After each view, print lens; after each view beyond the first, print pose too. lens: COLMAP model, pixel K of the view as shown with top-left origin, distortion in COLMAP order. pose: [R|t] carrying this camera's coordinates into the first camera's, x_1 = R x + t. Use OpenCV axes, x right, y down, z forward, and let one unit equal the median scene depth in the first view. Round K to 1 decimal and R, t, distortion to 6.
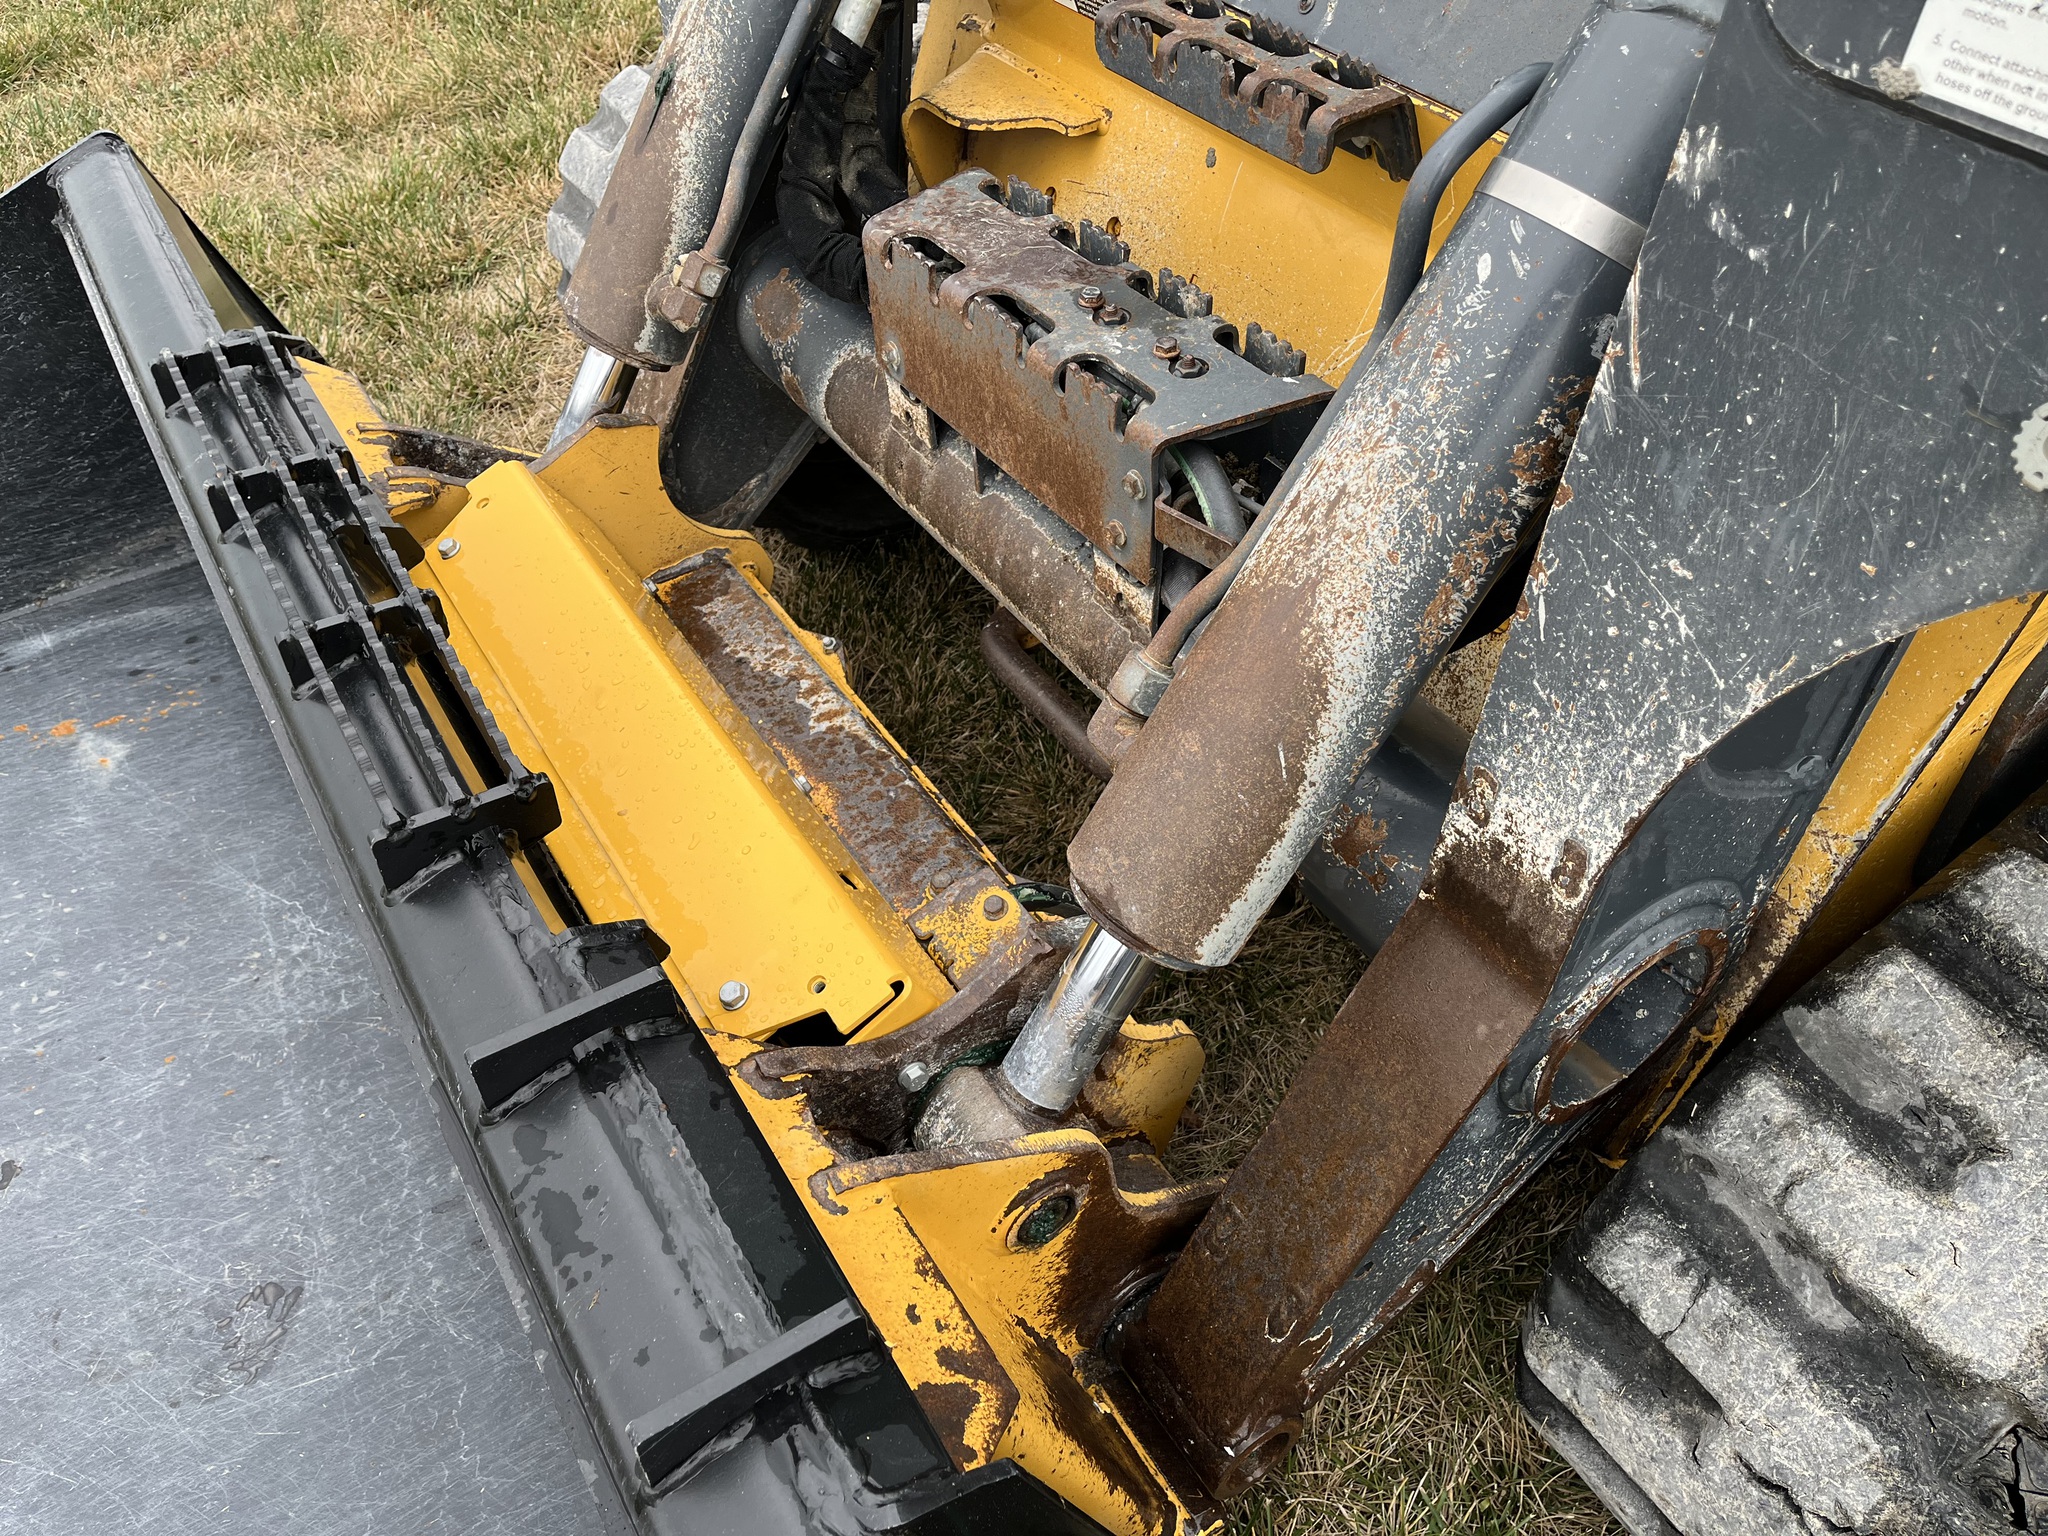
lens RADIAL K [[1507.5, 0, 1031.1], [0, 1507.5, 704.8], [0, 0, 1]] dist [0.089724, -0.110350]
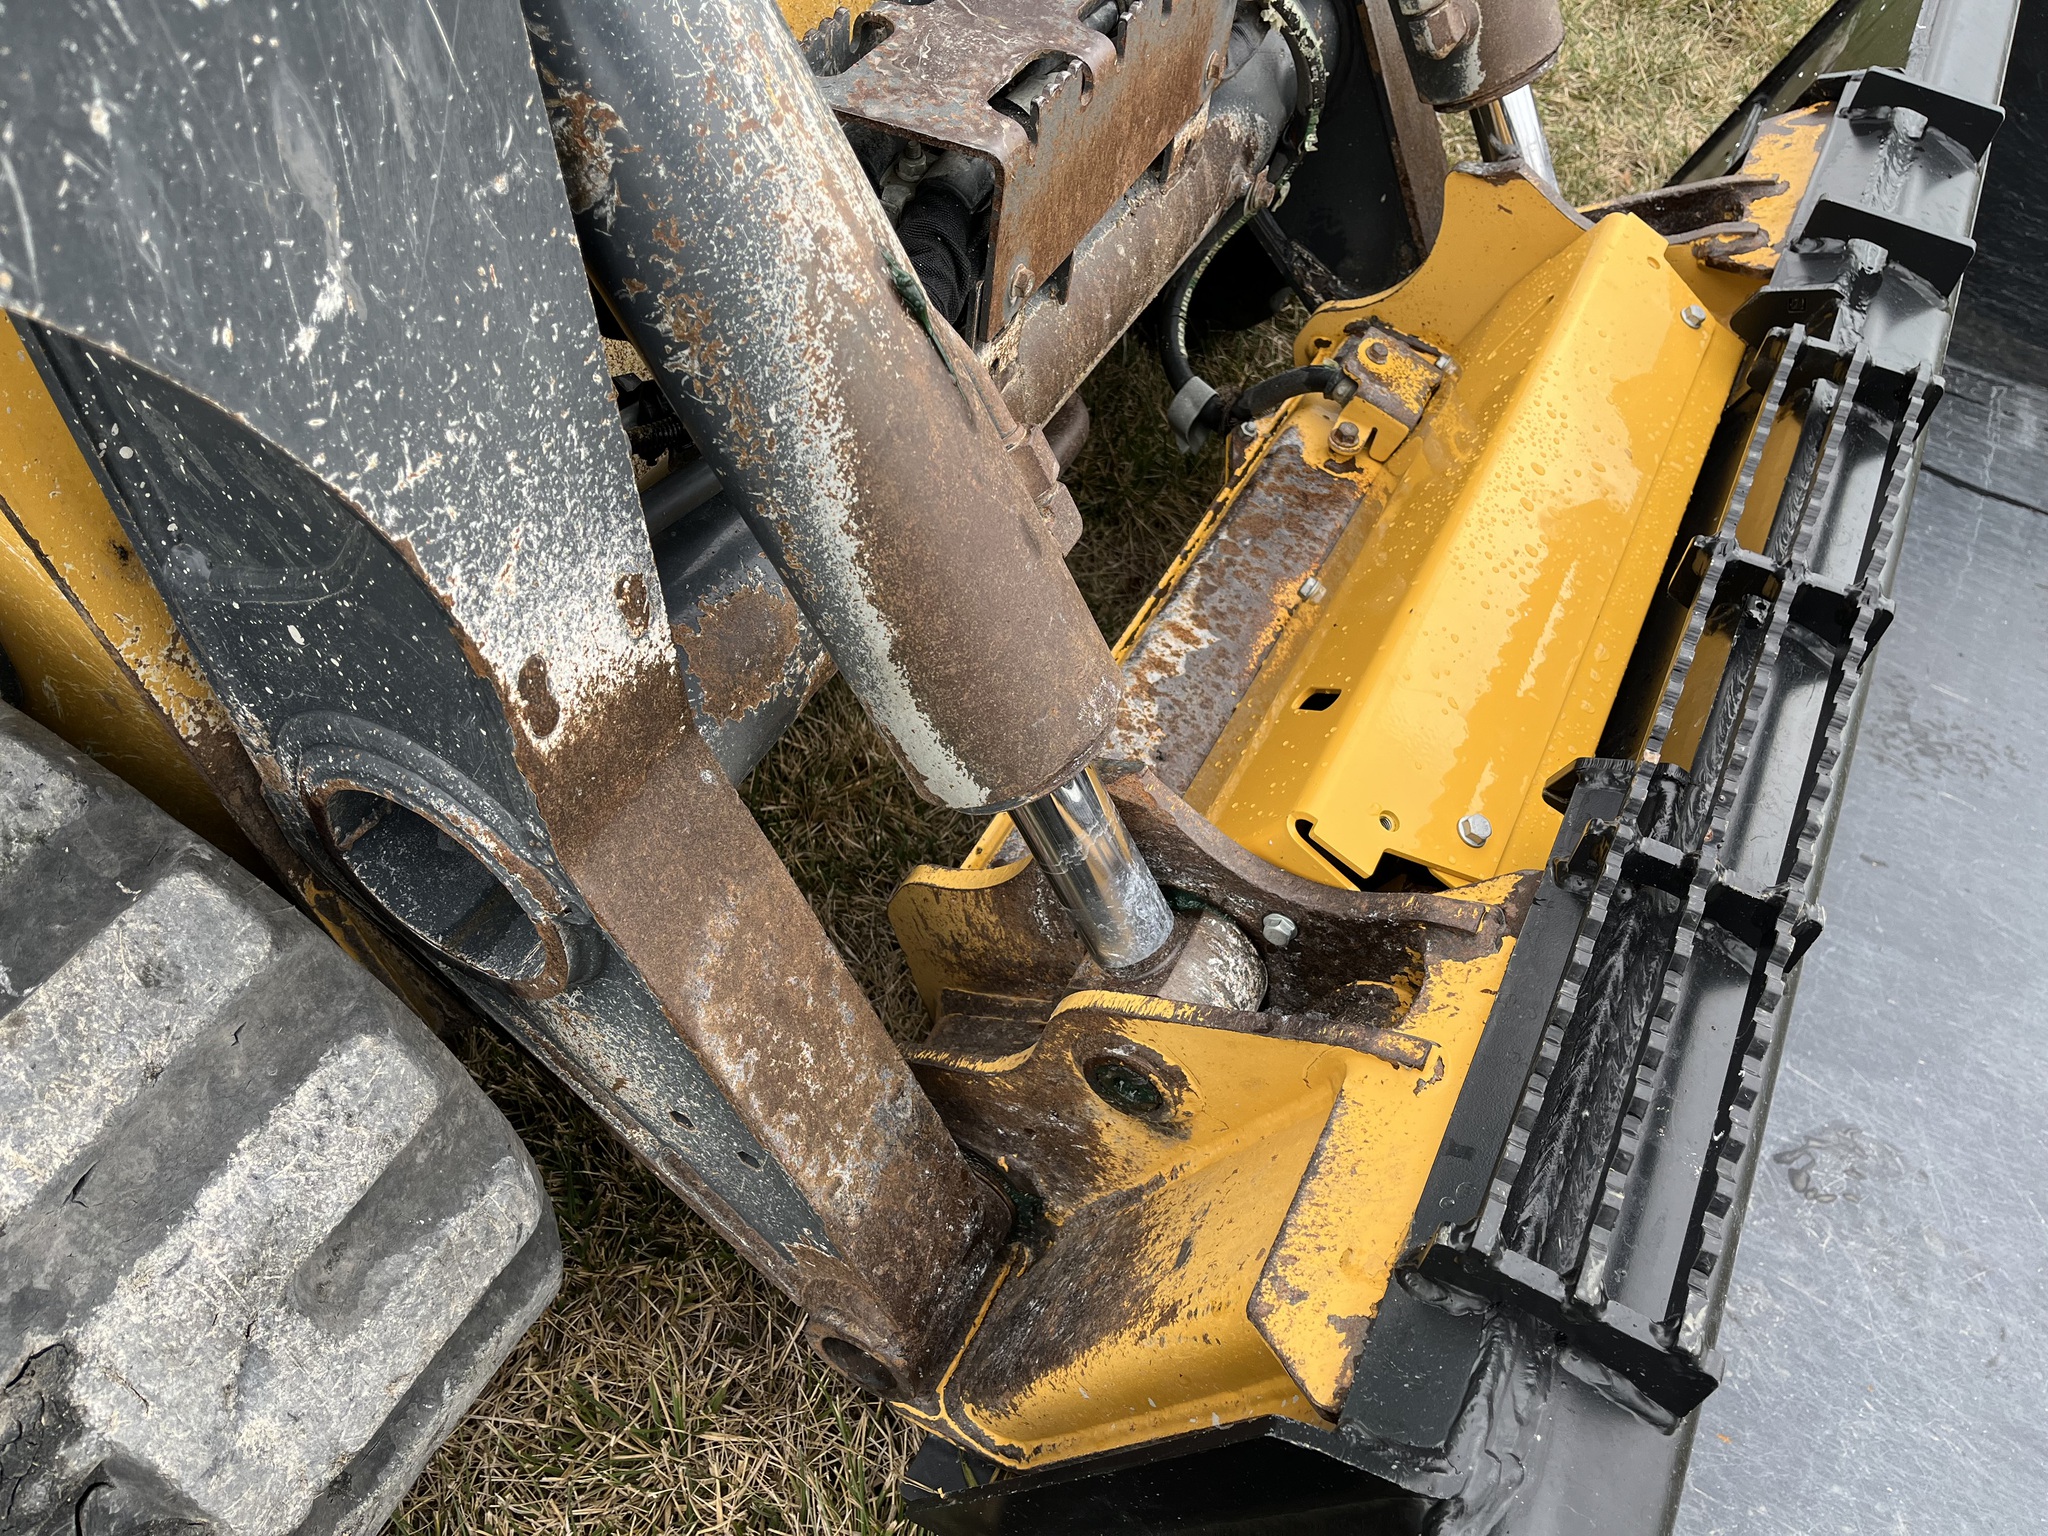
lens RADIAL K [[1507.5, 0, 1031.1], [0, 1507.5, 704.8], [0, 0, 1]] dist [0.089724, -0.110350]
pose [[-0.473435, -0.694652, 0.541588, -0.570327], [0.538391, 0.258420, 0.802094, -0.692405], [-0.697133, 0.671326, 0.251649, 0.882697]]
